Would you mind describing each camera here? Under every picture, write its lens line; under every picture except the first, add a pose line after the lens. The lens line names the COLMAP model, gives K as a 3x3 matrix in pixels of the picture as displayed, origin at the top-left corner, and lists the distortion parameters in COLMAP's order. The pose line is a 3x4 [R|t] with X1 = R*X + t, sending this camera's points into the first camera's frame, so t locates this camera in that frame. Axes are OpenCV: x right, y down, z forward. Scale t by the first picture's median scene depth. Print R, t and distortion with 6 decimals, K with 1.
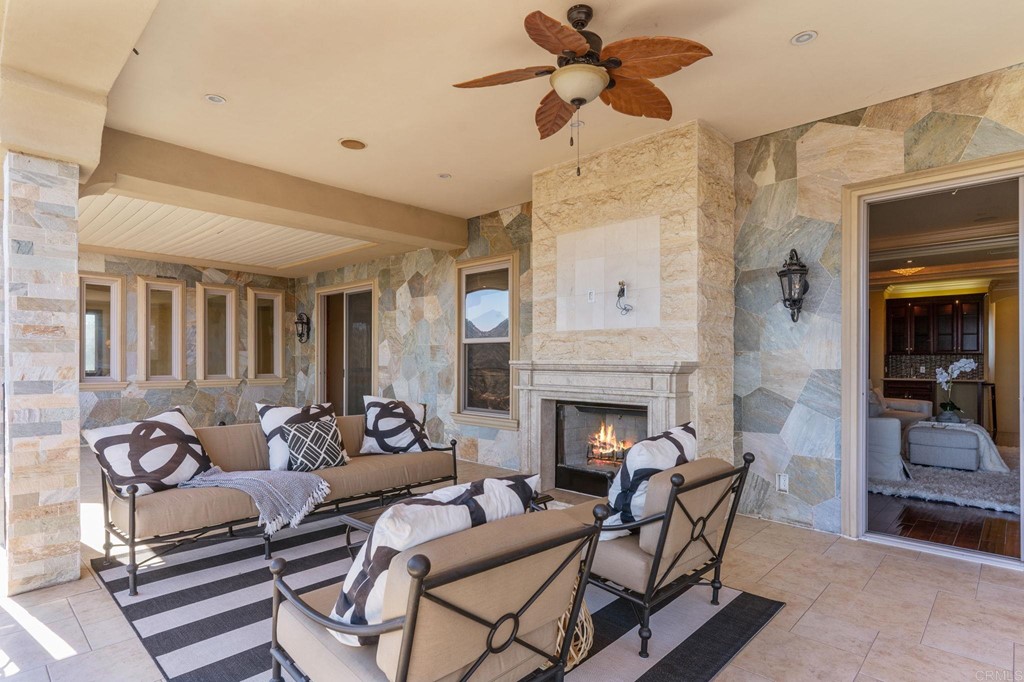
lens RADIAL K [[528.7, 0, 516.8], [0, 528.7, 346.8], [0, 0, 1]] dist [-0.003760, 0.000314]
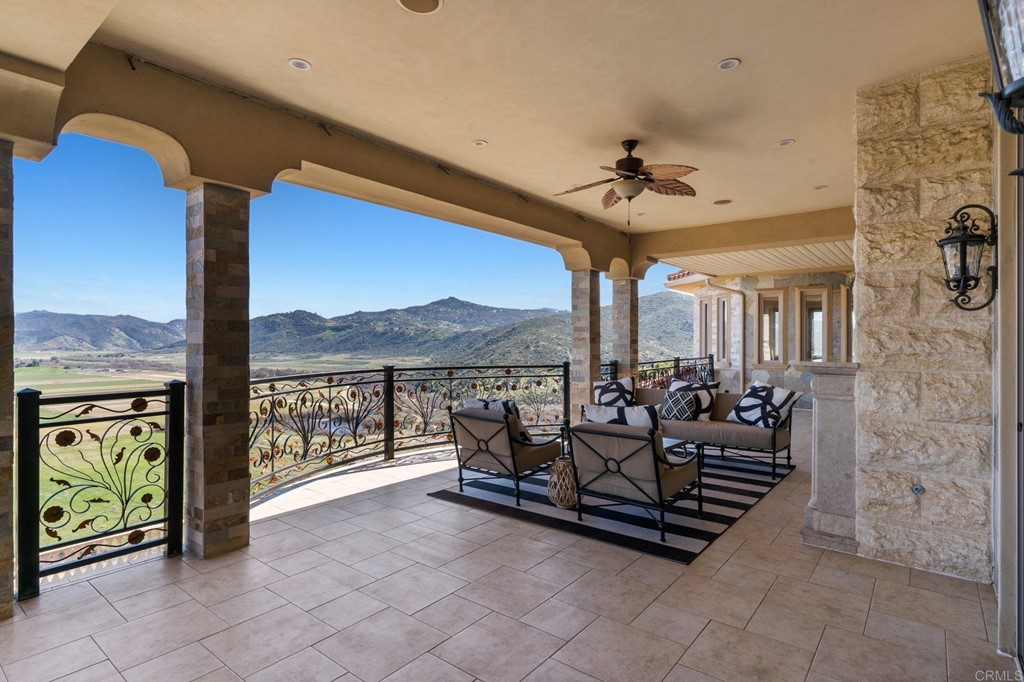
lens RADIAL K [[528.7, 0, 515.0], [0, 528.7, 342.6], [0, 0, 1]] dist [-0.003760, 0.000314]
pose [[0.077410, 0.001027, -0.996999, 1.034000], [0.023080, 0.999730, 0.002821, -0.021089], [0.996732, -0.023229, 0.077365, 0.317733]]
